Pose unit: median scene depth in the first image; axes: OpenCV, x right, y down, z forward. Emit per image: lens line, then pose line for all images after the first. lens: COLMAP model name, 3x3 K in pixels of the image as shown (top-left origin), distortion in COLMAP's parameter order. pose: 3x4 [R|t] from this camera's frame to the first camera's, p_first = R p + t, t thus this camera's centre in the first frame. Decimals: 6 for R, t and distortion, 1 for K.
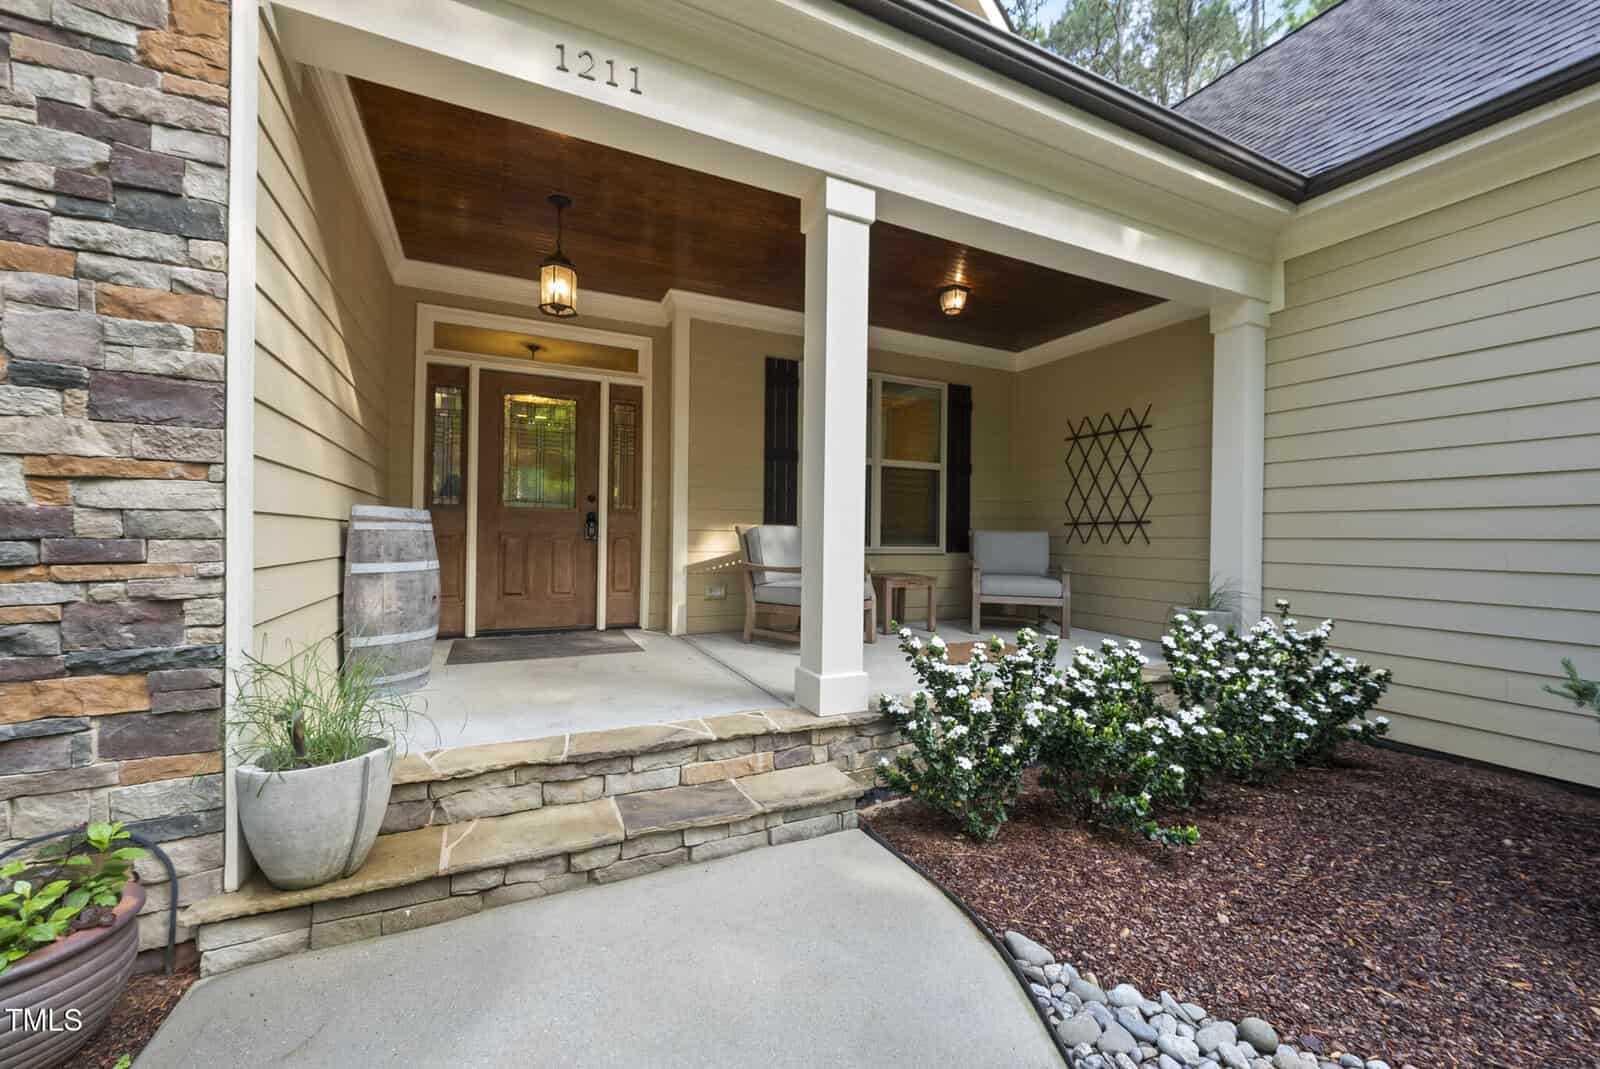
lens RADIAL K [[633.4, 0, 791.9], [0, 633.4, 541.4], [0, 0, 1]] dist [-0.001608, 0.000835]
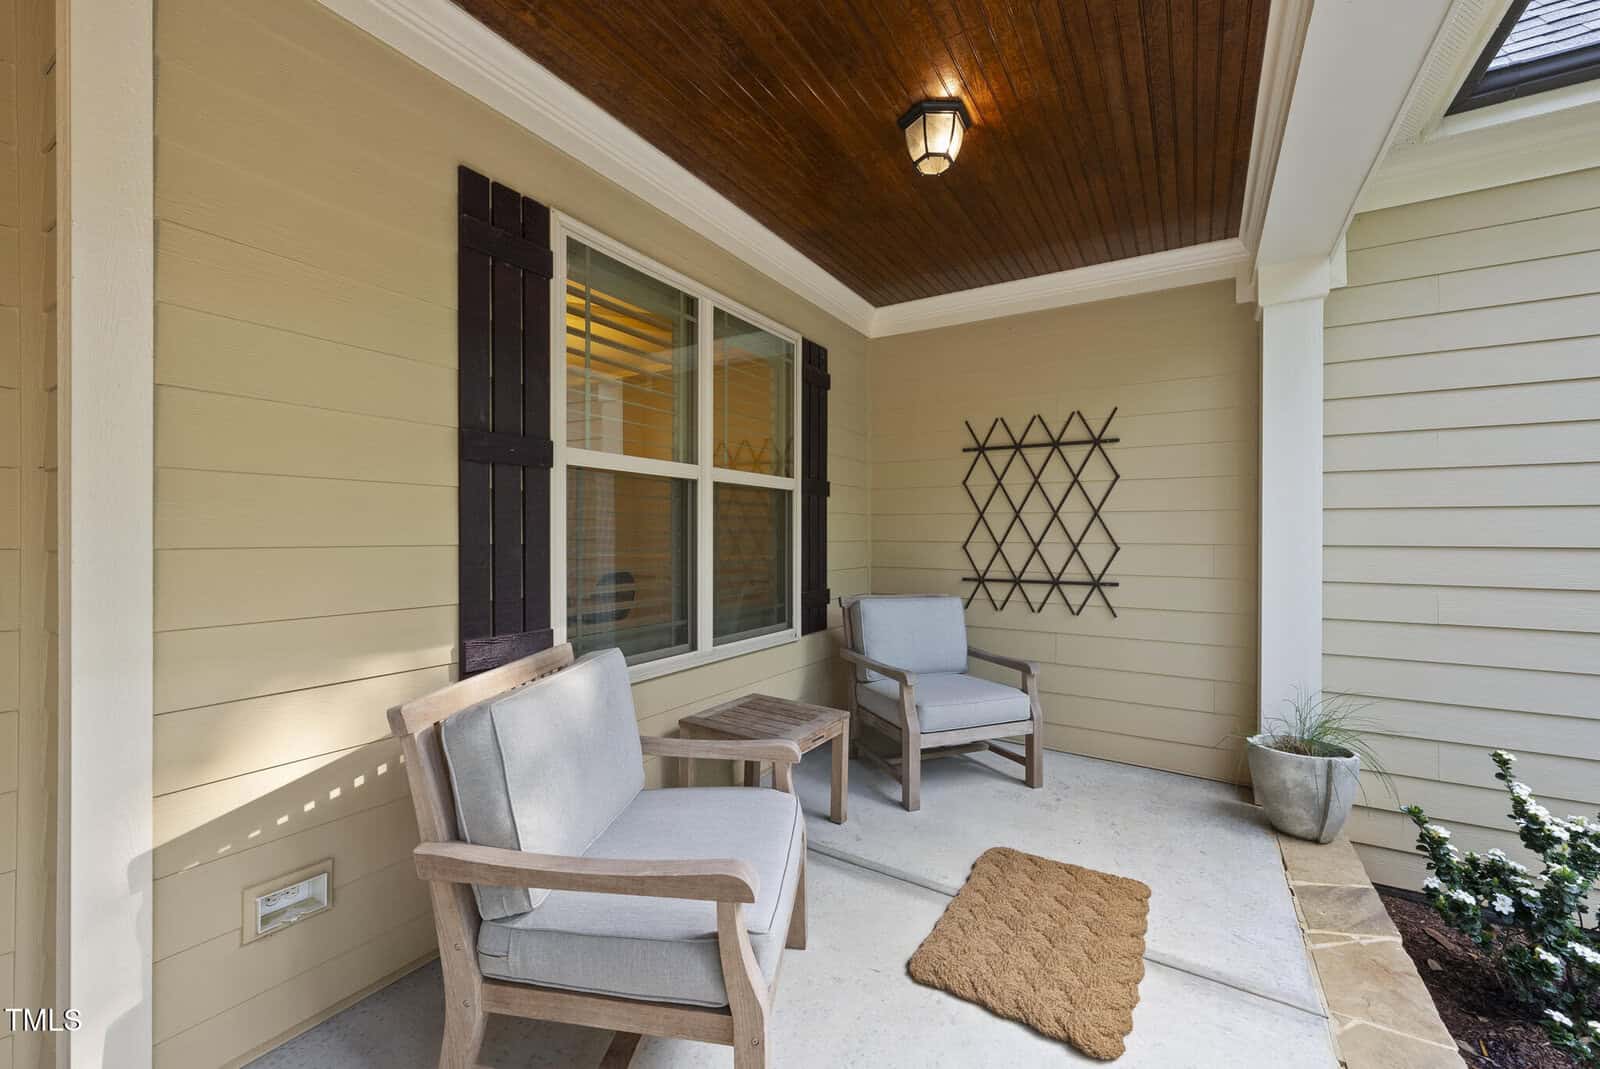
lens RADIAL K [[633.4, 0, 793.2], [0, 633.4, 538.4], [0, 0, 1]] dist [-0.001608, 0.000835]
pose [[0.840623, -0.012935, 0.541466, -0.077617], [0.011091, 0.999916, 0.006668, -0.082598], [-0.541507, 0.000400, 0.840696, 0.593808]]
